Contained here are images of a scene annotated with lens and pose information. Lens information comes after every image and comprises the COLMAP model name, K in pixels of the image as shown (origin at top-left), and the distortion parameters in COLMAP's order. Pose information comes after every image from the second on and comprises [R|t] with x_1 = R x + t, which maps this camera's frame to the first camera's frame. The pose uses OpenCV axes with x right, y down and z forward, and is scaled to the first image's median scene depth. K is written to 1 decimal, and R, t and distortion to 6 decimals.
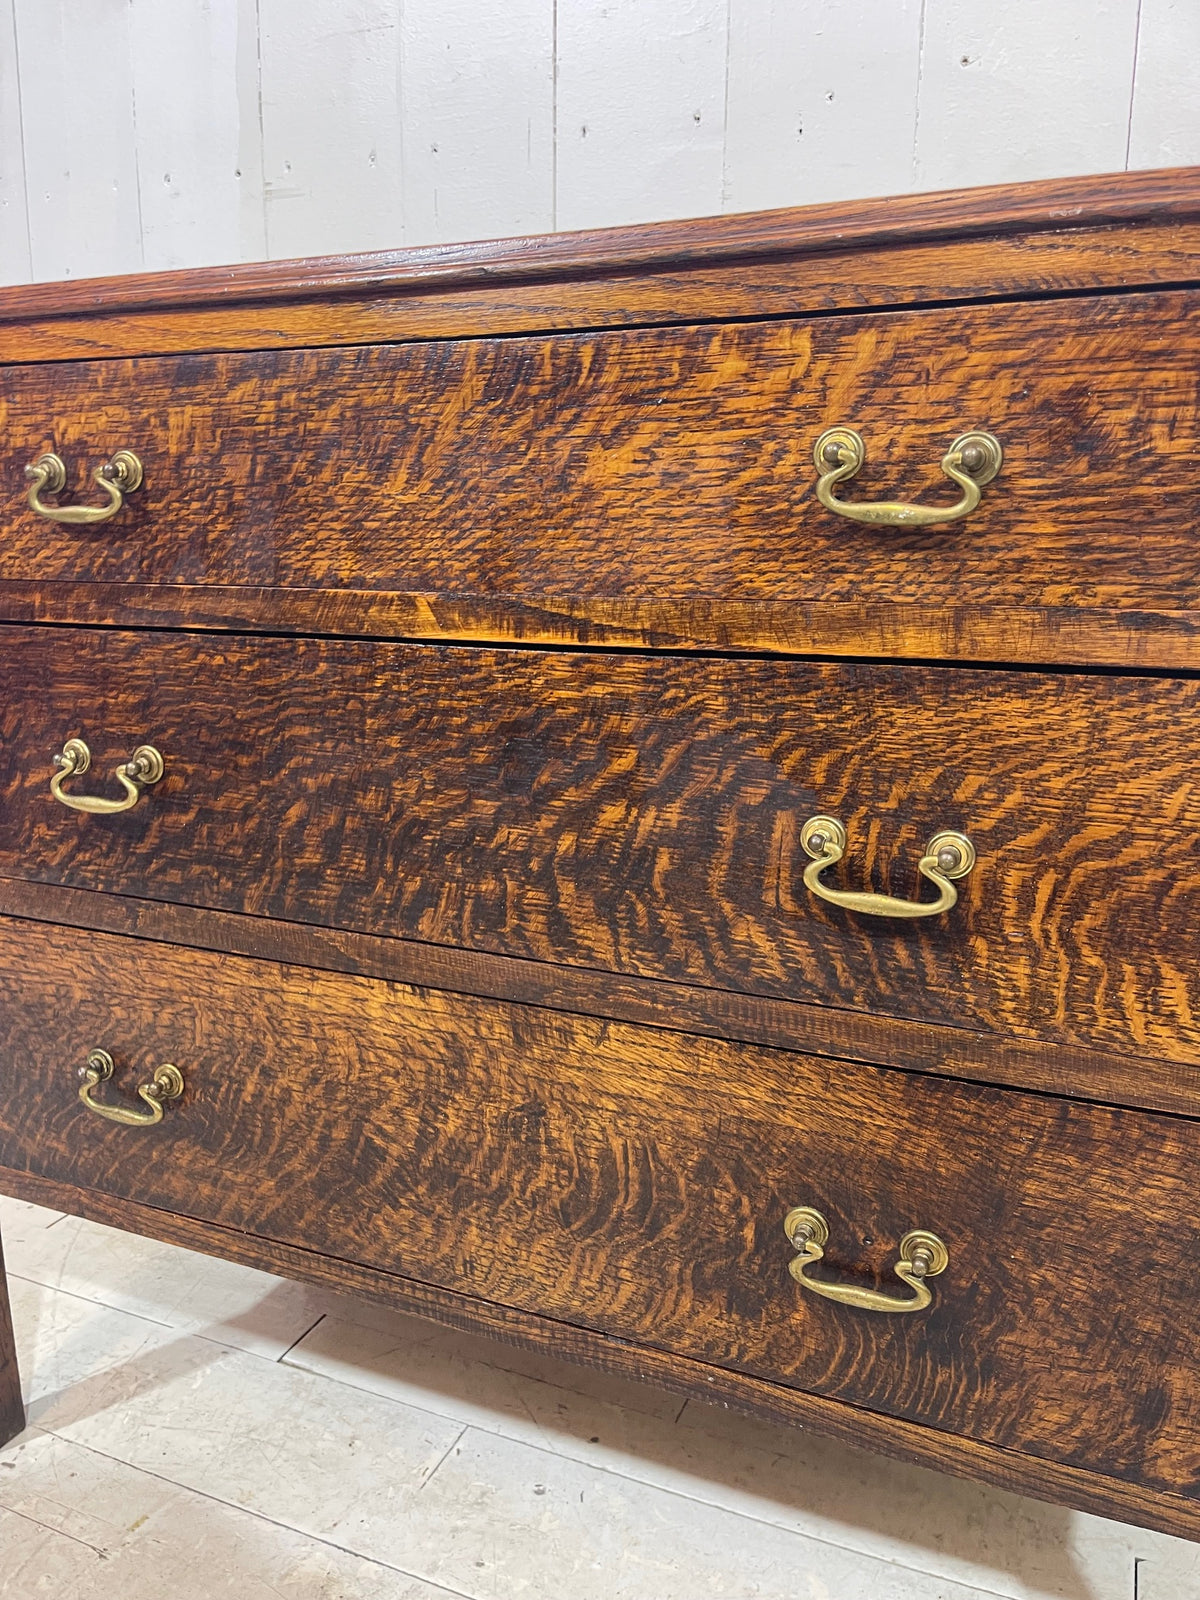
lens RADIAL K [[1250.5, 0, 583.0], [0, 1250.5, 811.0], [0, 0, 1]] dist [0.041262, -0.065395]
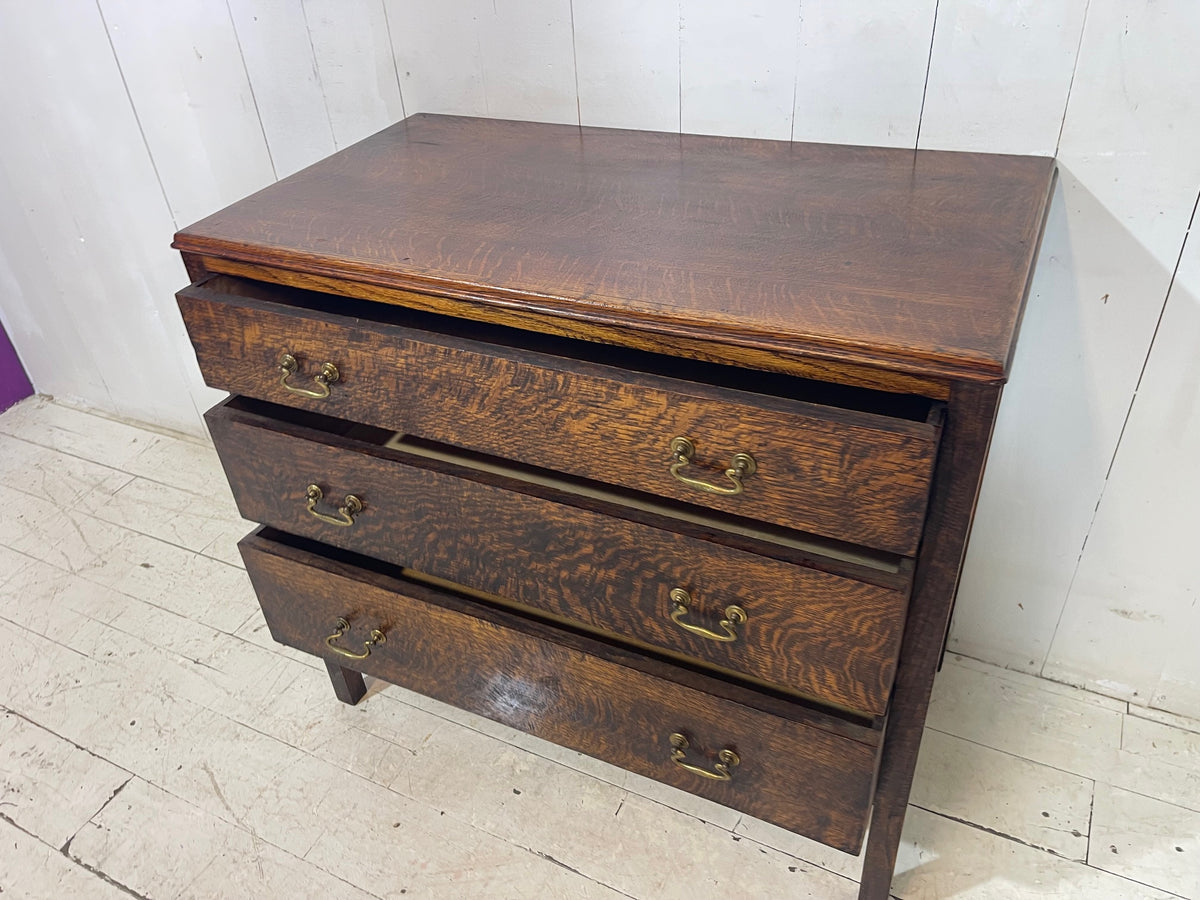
lens RADIAL K [[937.9, 0, 589.5], [0, 937.9, 457.9], [0, 0, 1]] dist [0.041262, -0.065395]
pose [[0.997703, -0.017158, -0.065532, 0.131087], [0.039025, 0.936312, 0.348995, -0.698086], [0.055371, -0.350750, 0.934831, -0.386822]]
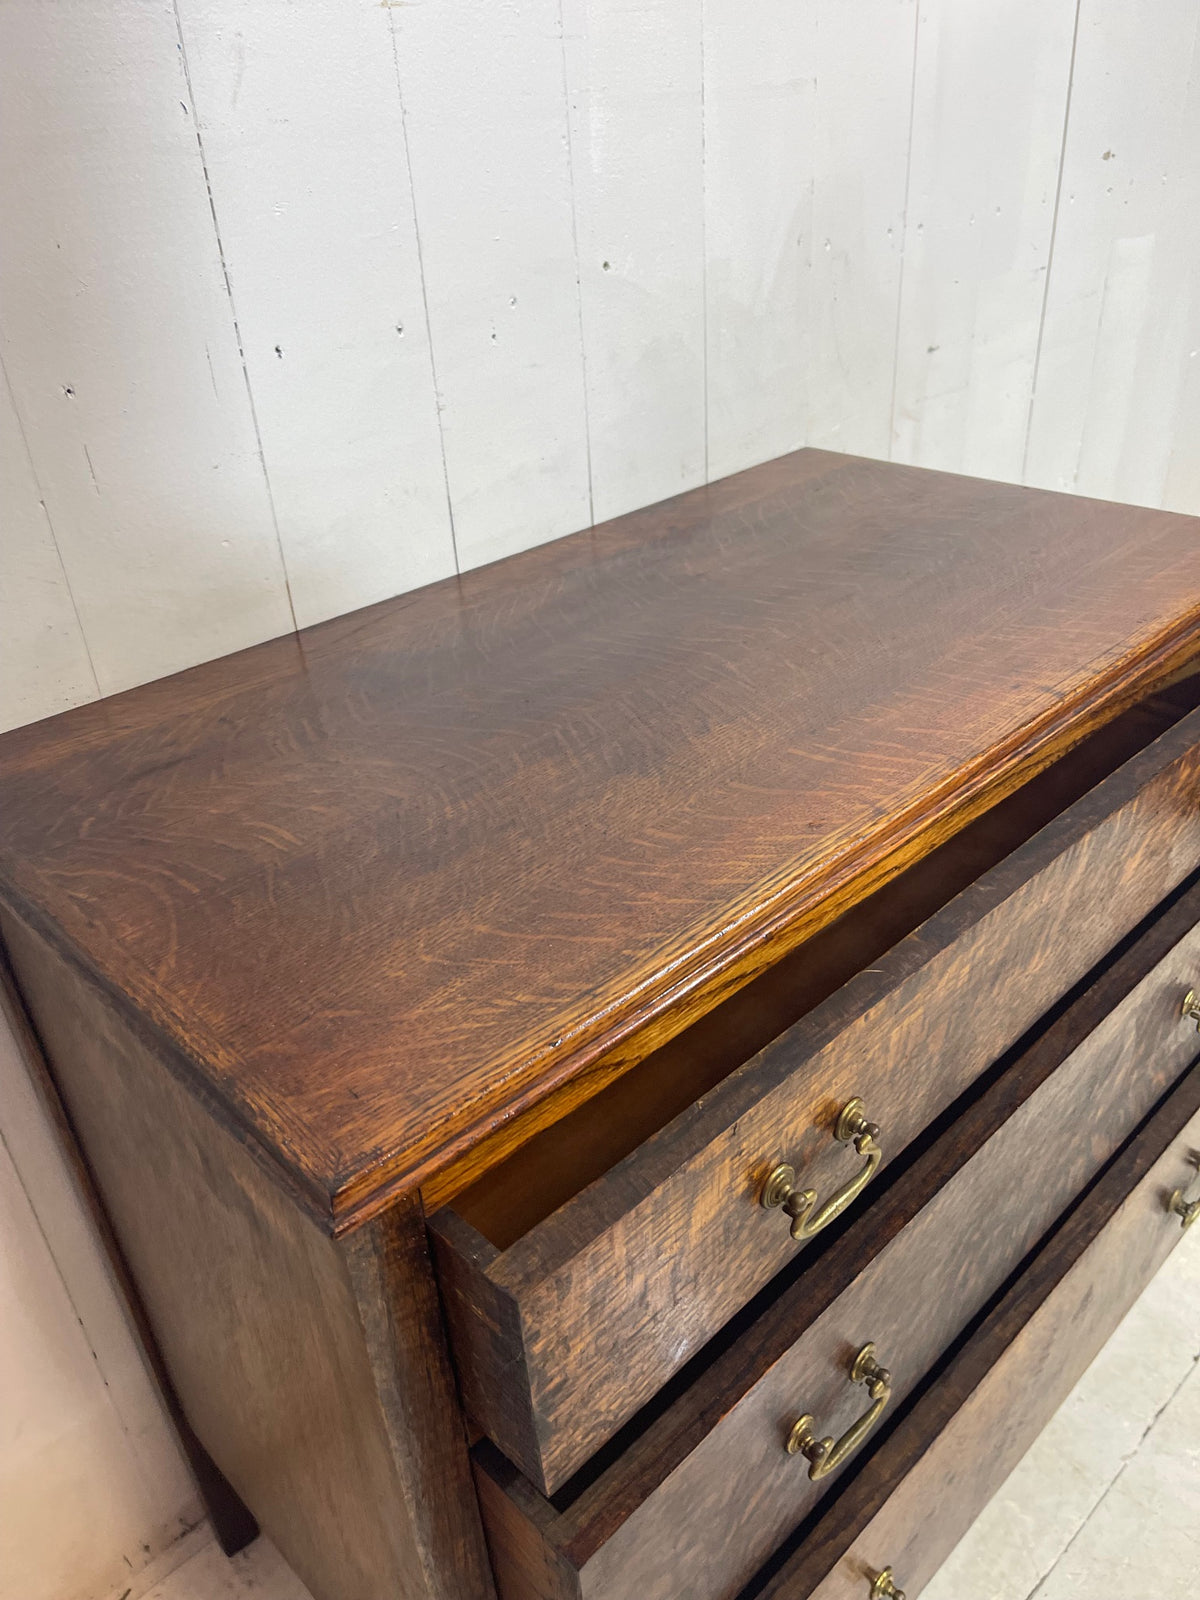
lens RADIAL K [[1250.5, 0, 615.3], [0, 1250.5, 800.7], [0, 0, 1]] dist [0.041262, -0.065395]
pose [[0.363177, -0.471389, 0.803676, -1.129855], [0.291328, 0.876775, 0.382615, -0.936090], [-0.885003, 0.095176, 0.455753, 0.808545]]
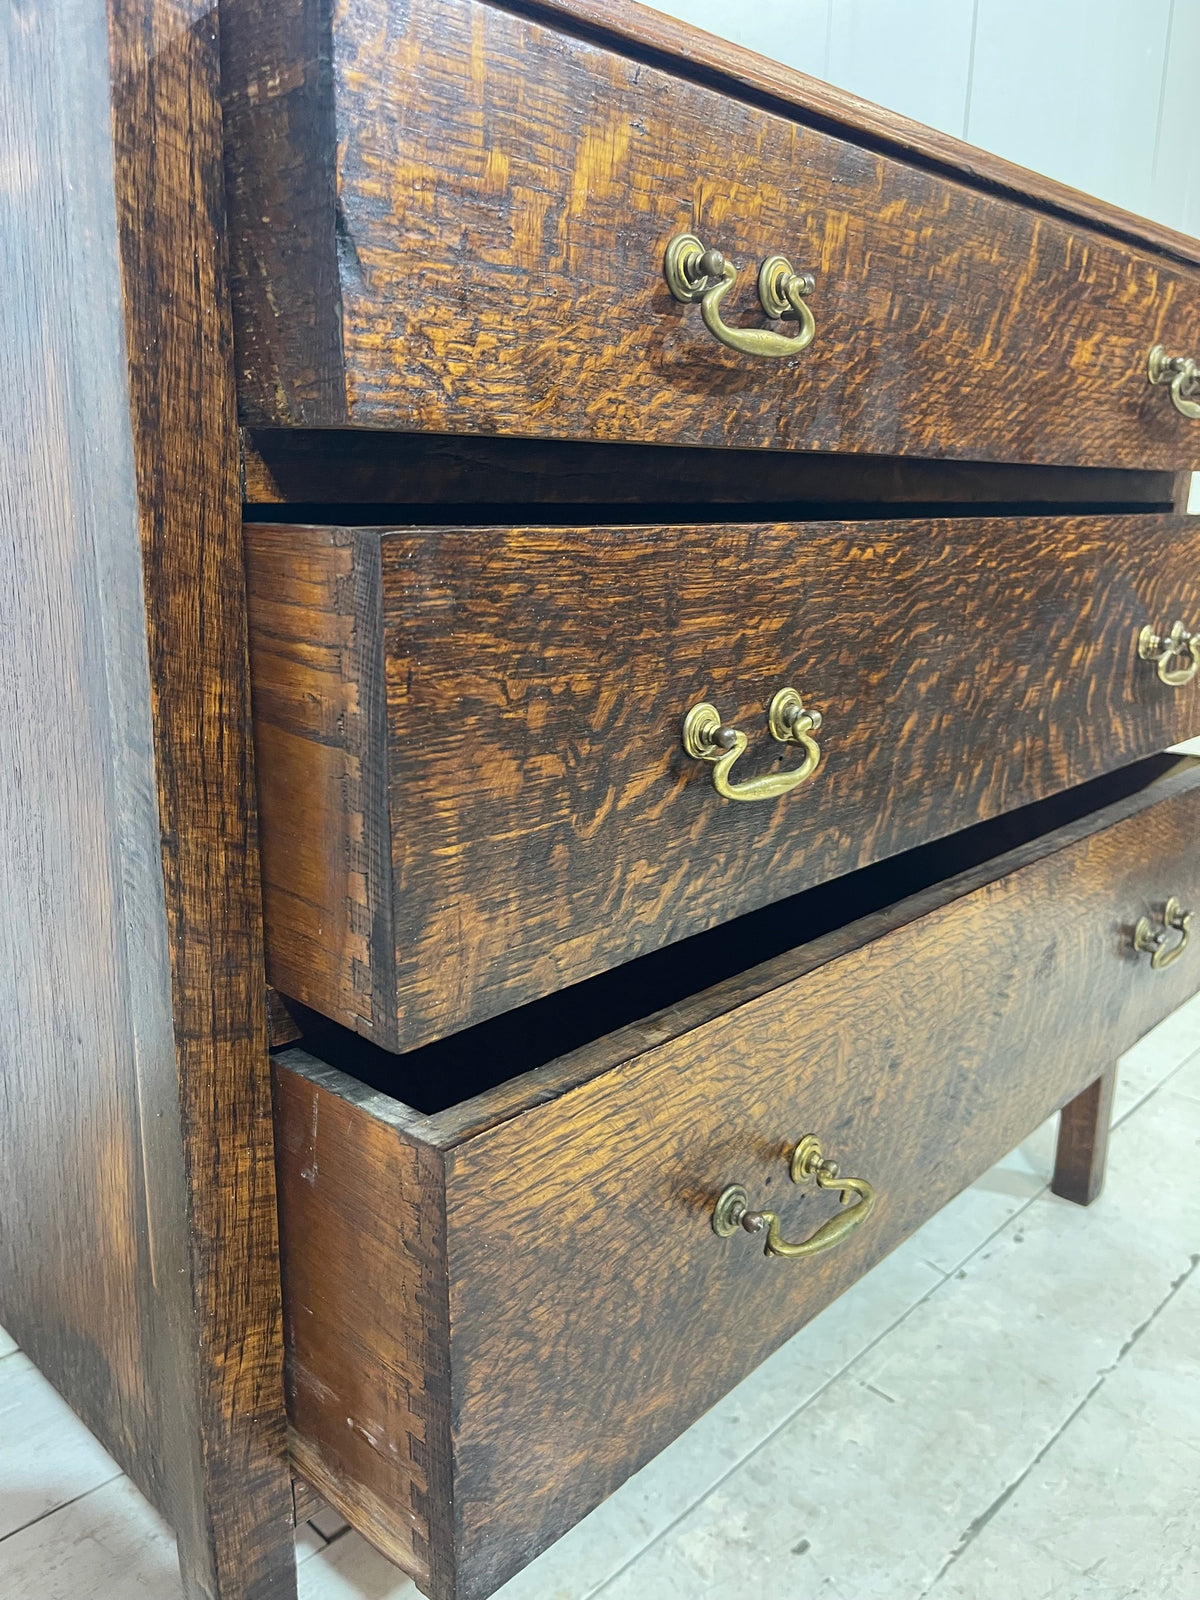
lens RADIAL K [[1250.5, 0, 626.7], [0, 1250.5, 776.3], [0, 0, 1]] dist [0.041262, -0.065395]
pose [[0.309227, -0.200104, 0.929697, -1.202847], [0.216100, 0.966823, 0.136217, -0.135602], [-0.926110, 0.158785, 0.342210, 0.982851]]
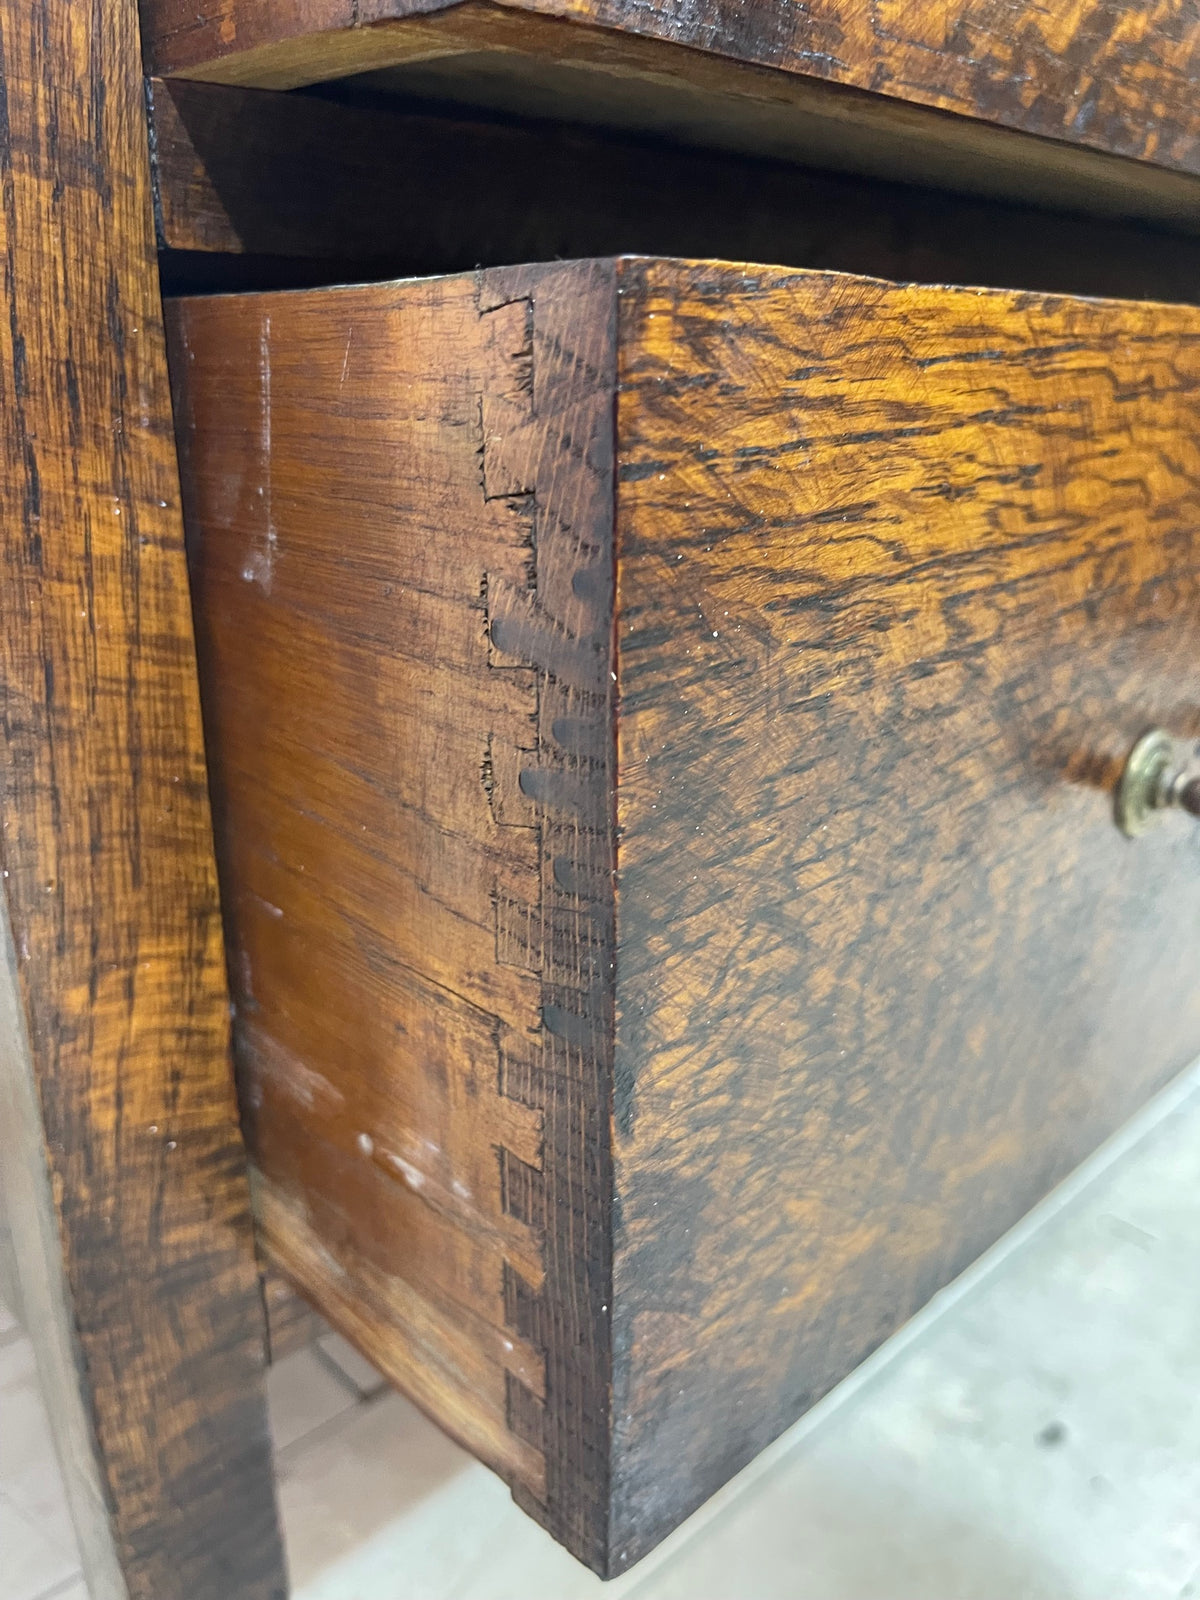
lens RADIAL K [[1250.5, 0, 621.2], [0, 1250.5, 821.8], [0, 0, 1]] dist [0.041262, -0.065395]
pose [[0.359709, -0.292870, 0.885910, -0.902911], [0.212595, 0.950214, 0.227808, 0.140124], [-0.908522, 0.106396, 0.404063, 1.228772]]
